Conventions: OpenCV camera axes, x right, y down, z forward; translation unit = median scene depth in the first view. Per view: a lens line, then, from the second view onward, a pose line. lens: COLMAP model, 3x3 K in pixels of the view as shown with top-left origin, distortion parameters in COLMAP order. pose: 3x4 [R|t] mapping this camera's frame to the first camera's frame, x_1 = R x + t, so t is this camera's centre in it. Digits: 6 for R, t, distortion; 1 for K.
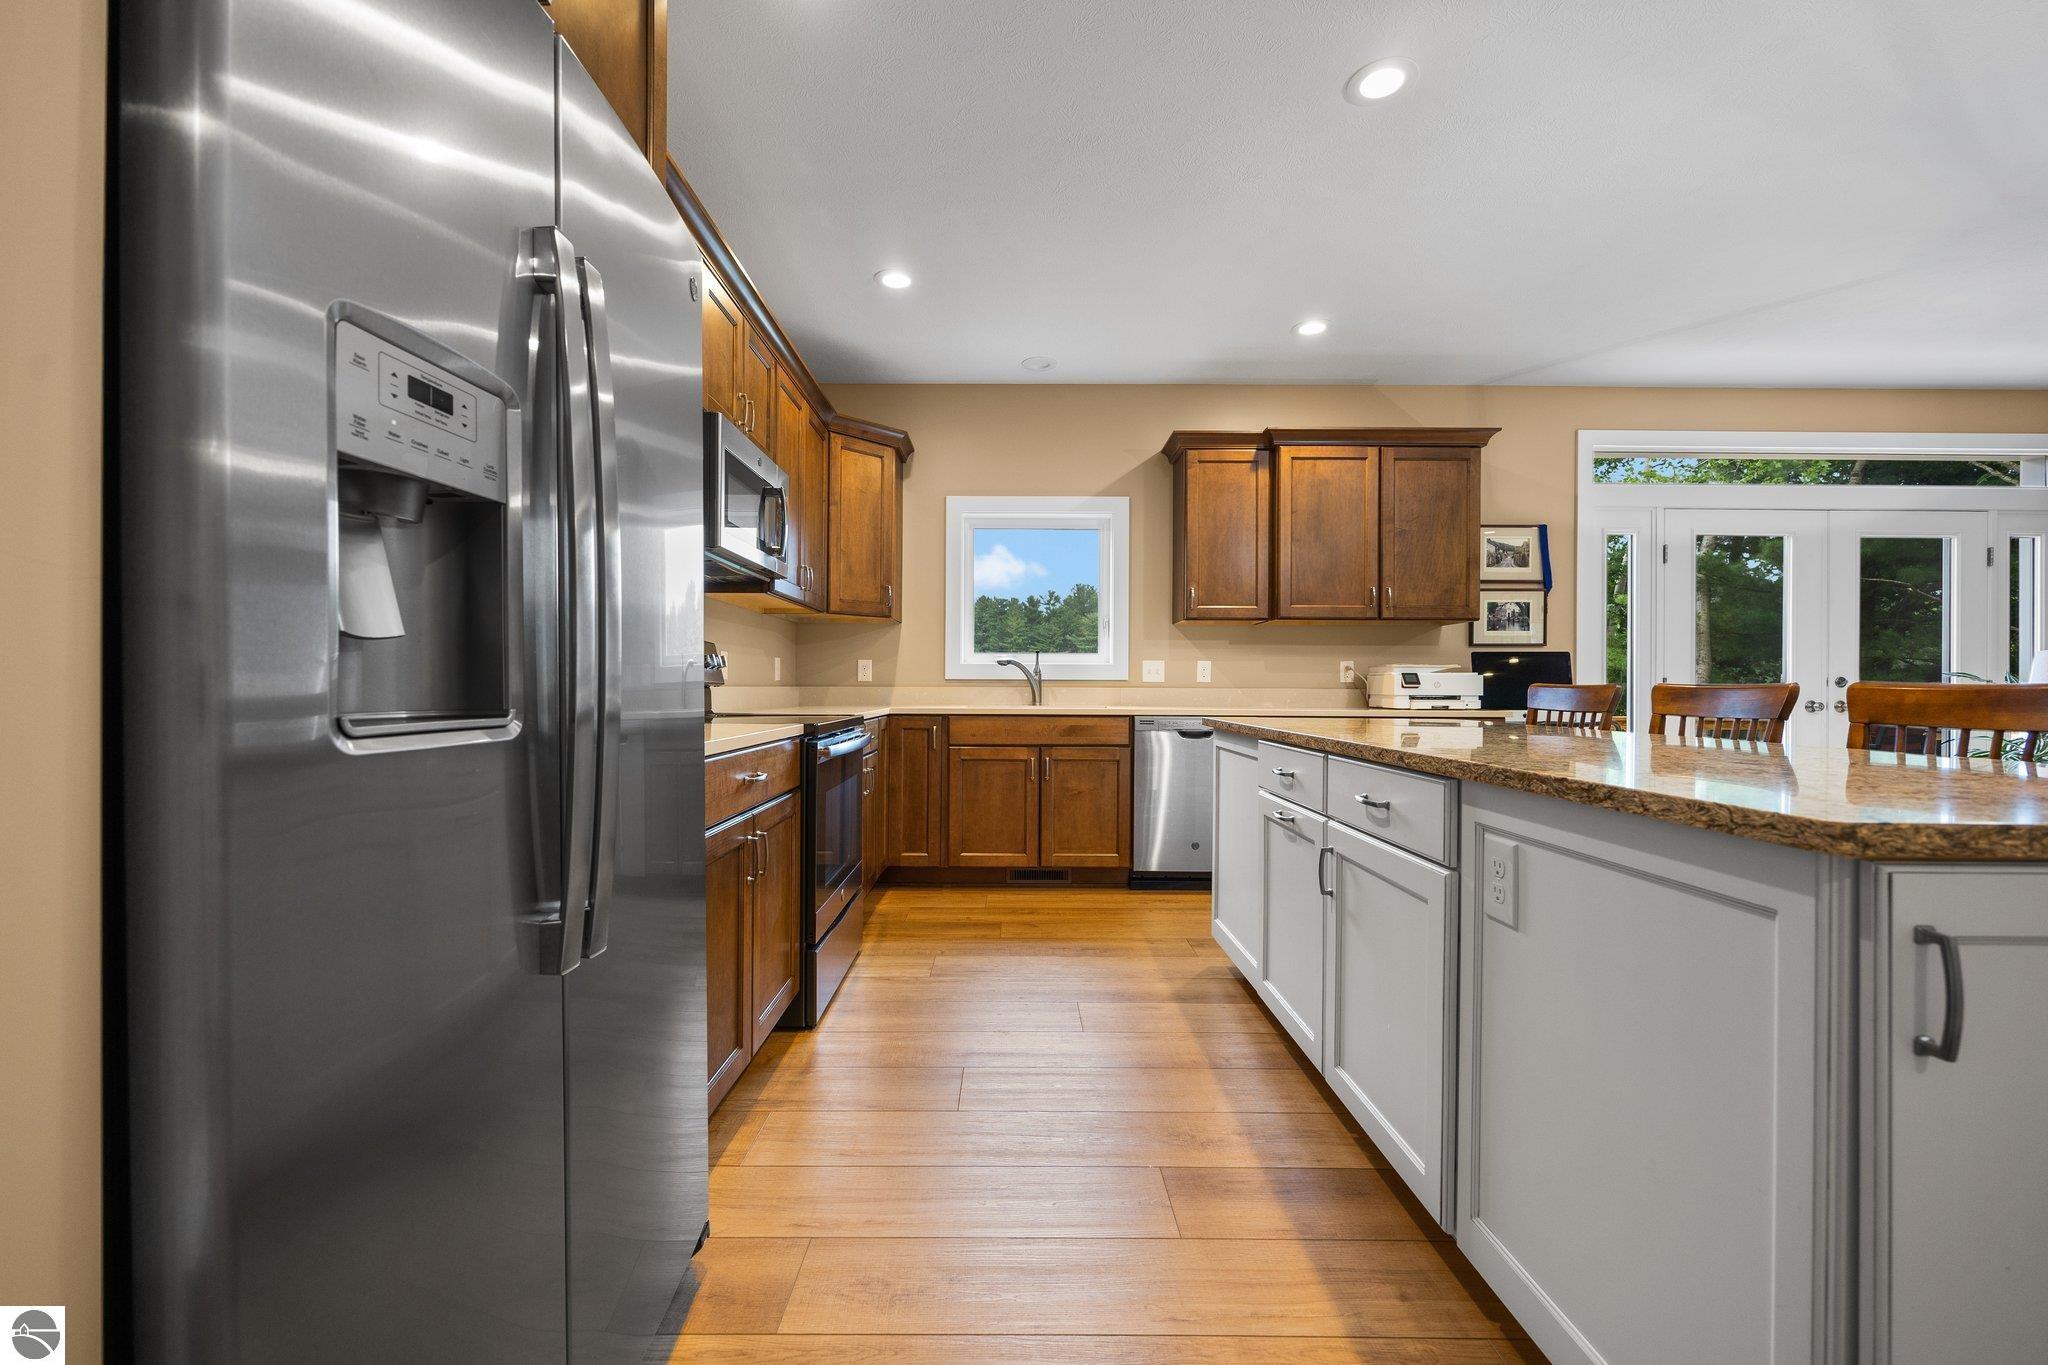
lens RADIAL K [[820.4, 0, 1008.6], [0, 820.4, 686.9], [0, 0, 1]] dist [-0.004711, -0.000244]
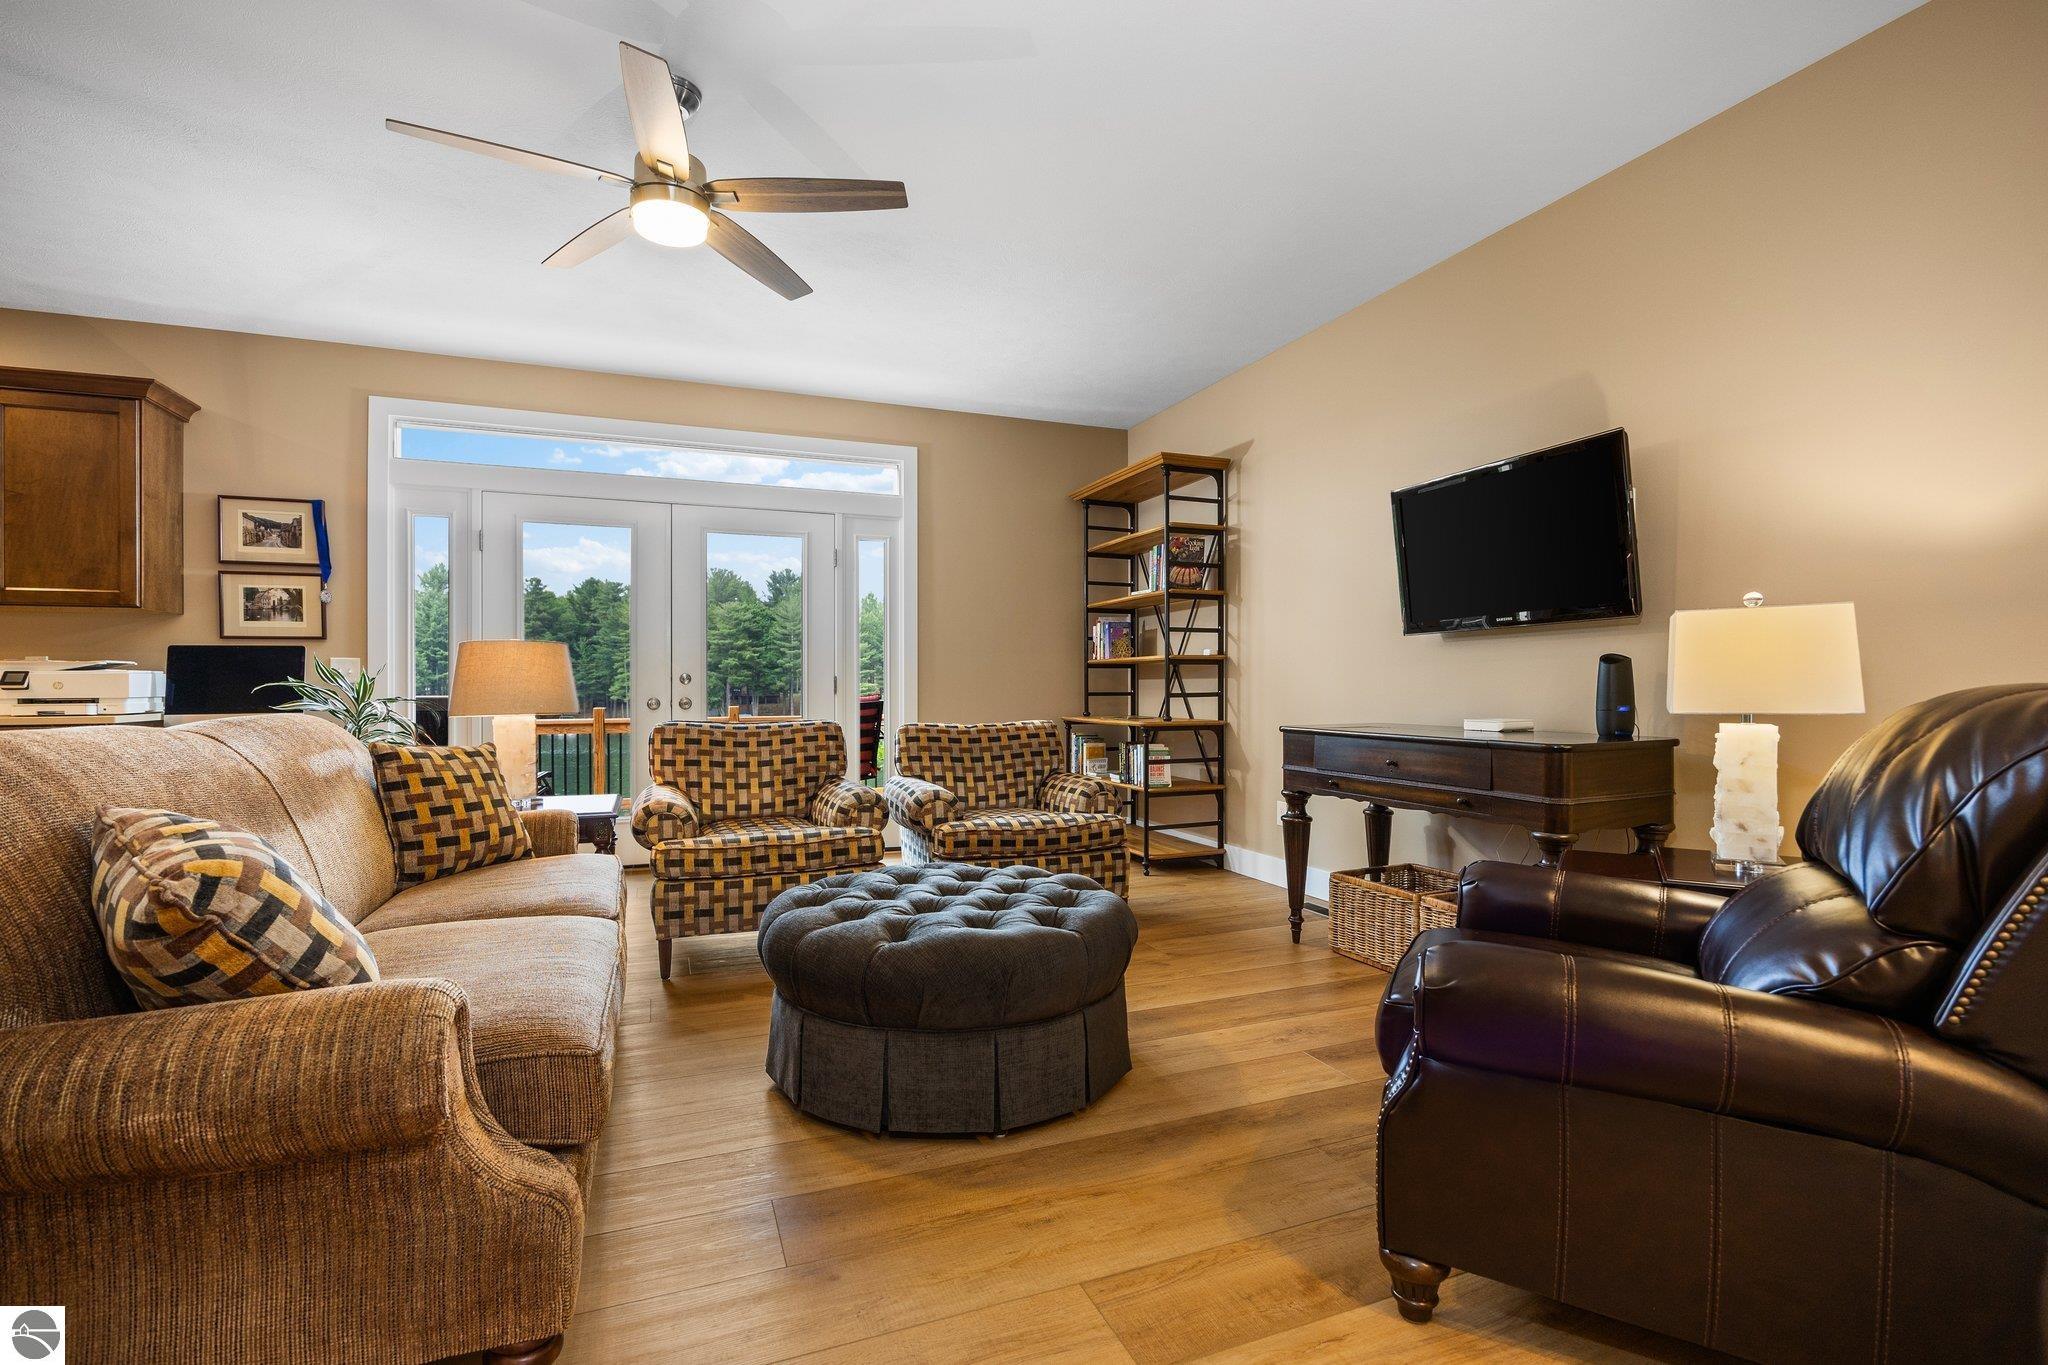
lens RADIAL K [[919.3, 0, 1021.2], [0, 919.3, 685.1], [0, 0, 1]] dist [-0.017106, 0.001110]
pose [[0.927641, -0.008326, 0.373380, 0.995210], [0.008954, 0.999960, 0.000052, 0.005076], [-0.373366, 0.003295, 0.927678, -0.175931]]
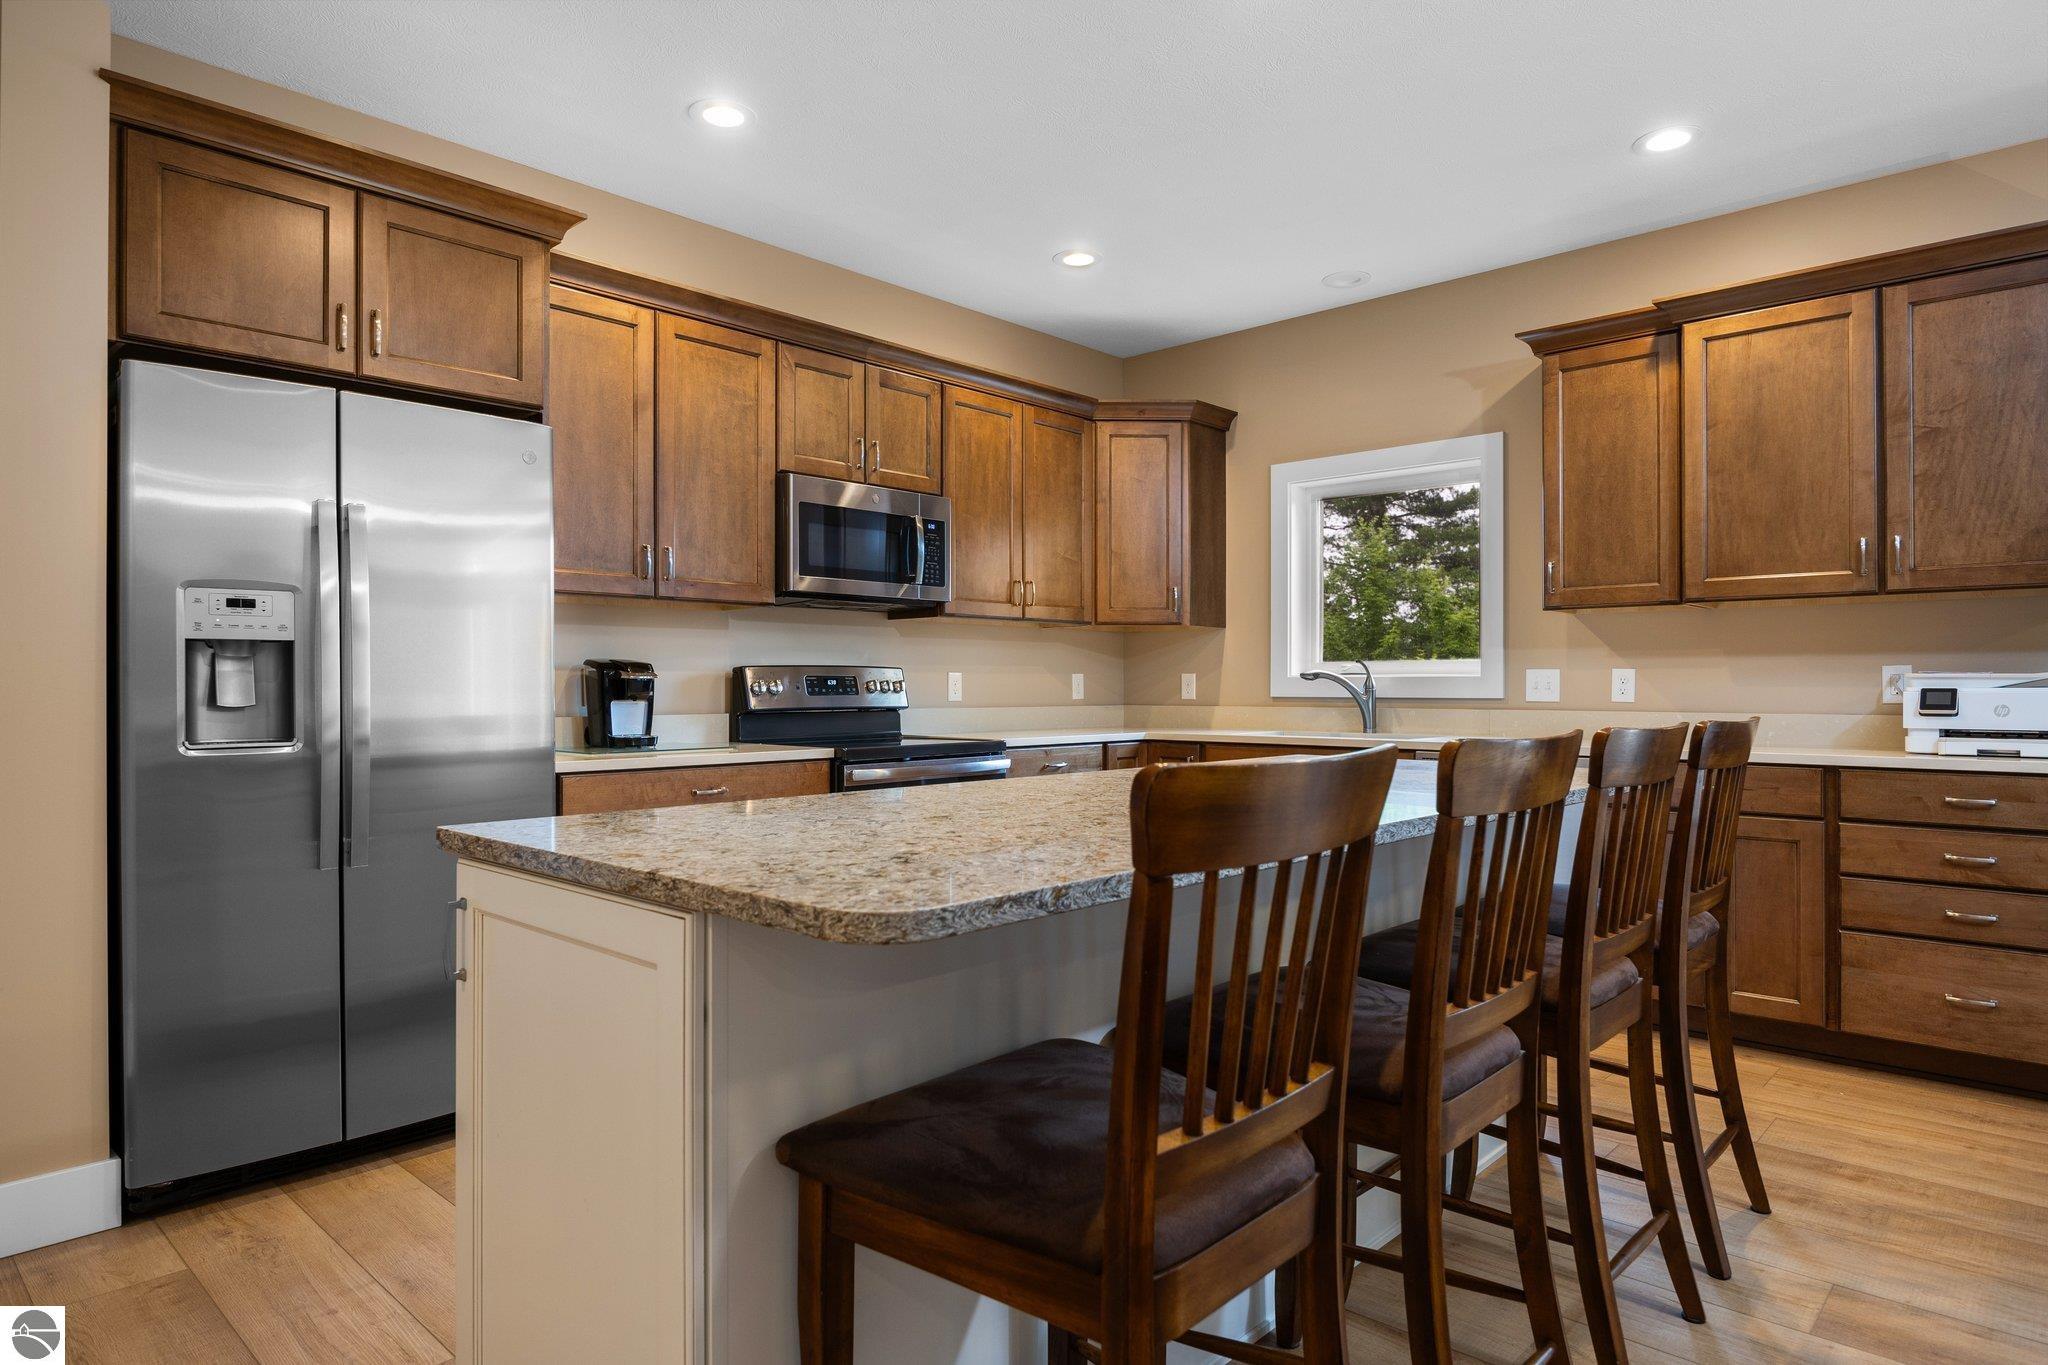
lens RADIAL K [[1185.8, 0, 1027.4], [0, 1185.8, 680.6], [0, 0, 1]] dist [-0.010070, 0.002198]
pose [[0.734378, -0.007797, -0.678696, 0.534797], [0.002069, 0.999955, -0.009249, -0.015177], [0.678737, 0.005388, 0.734361, 0.004506]]
